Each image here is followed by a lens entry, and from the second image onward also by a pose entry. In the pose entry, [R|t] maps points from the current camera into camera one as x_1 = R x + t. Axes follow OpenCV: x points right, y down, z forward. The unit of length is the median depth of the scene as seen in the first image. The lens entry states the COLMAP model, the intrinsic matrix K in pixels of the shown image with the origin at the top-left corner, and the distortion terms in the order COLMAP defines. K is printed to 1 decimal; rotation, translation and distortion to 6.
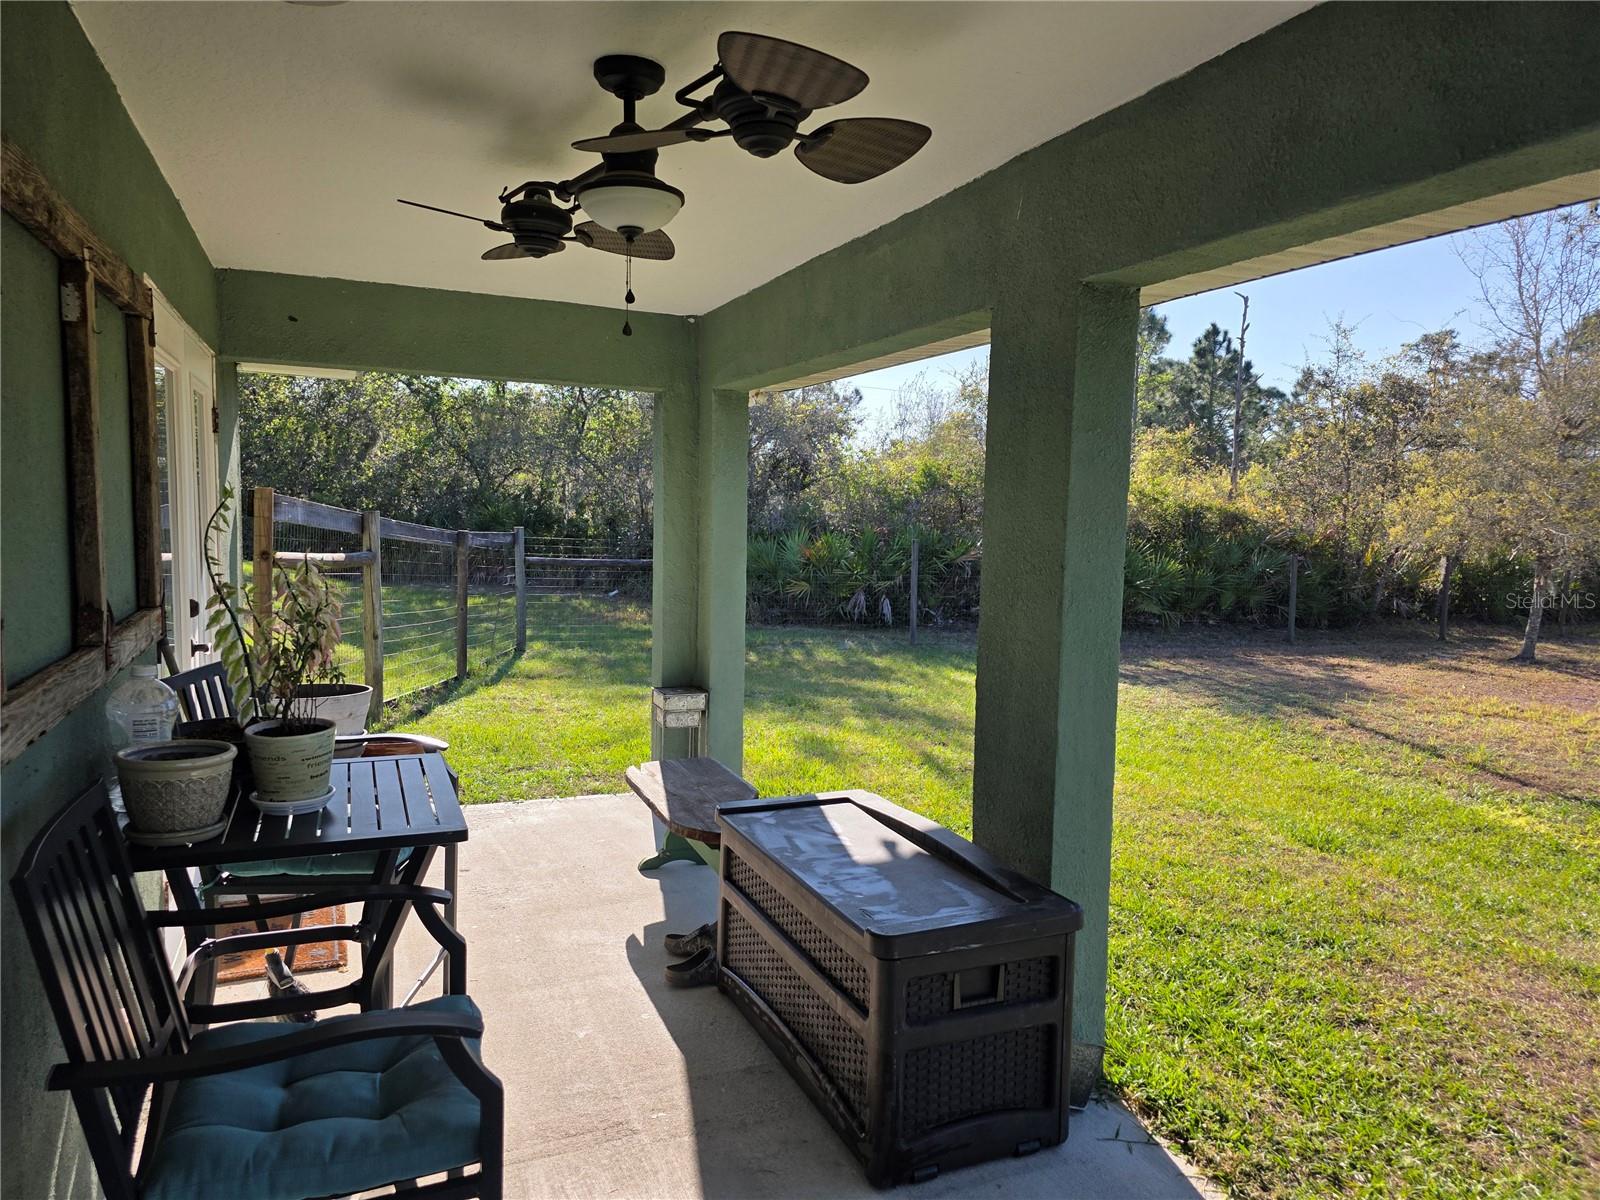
lens RADIAL K [[1067.4, 0, 803.3], [0, 1067.4, 599.0], [0, 0, 1]] dist [0.048001, -0.049693]
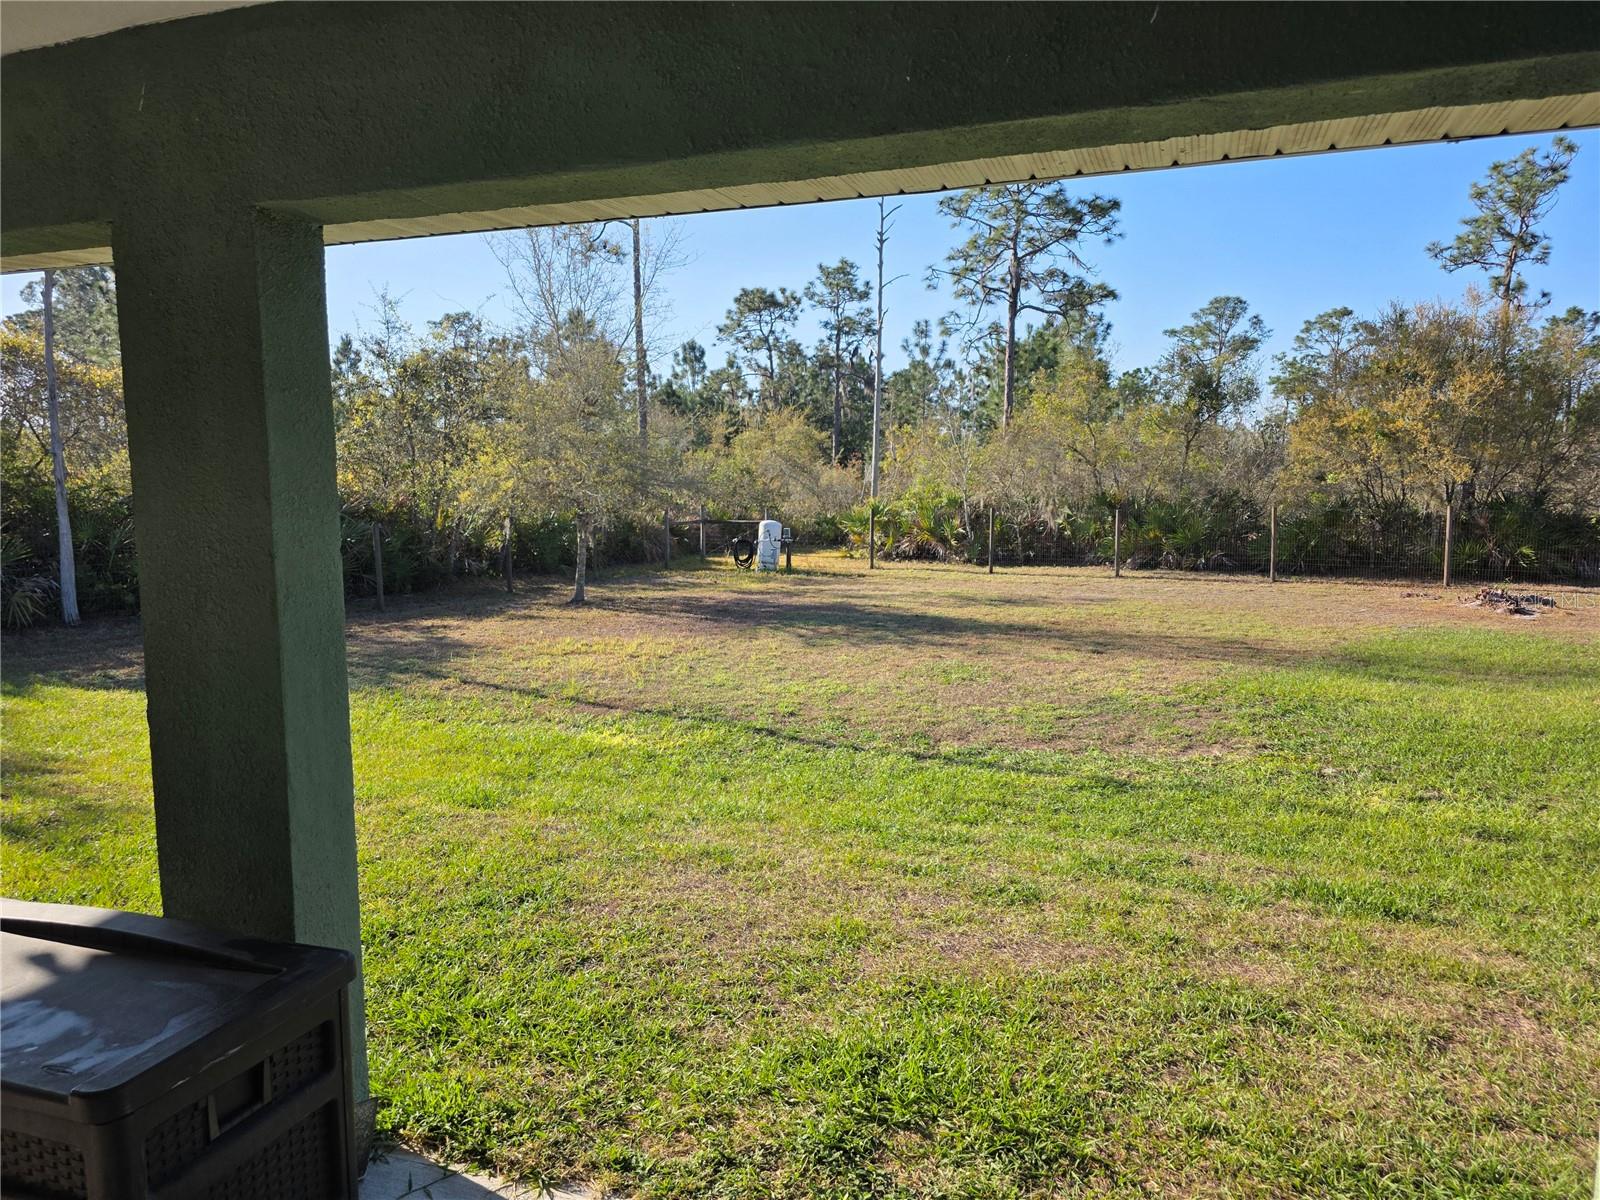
lens RADIAL K [[1064.6, 0, 818.7], [0, 1064.6, 594.7], [0, 0, 1]] dist [0.053771, -0.048792]
pose [[0.667235, -0.102743, 0.737727, -0.060629], [0.083860, 0.994506, 0.062658, -0.011496], [-0.740111, 0.020058, 0.672185, 0.091981]]
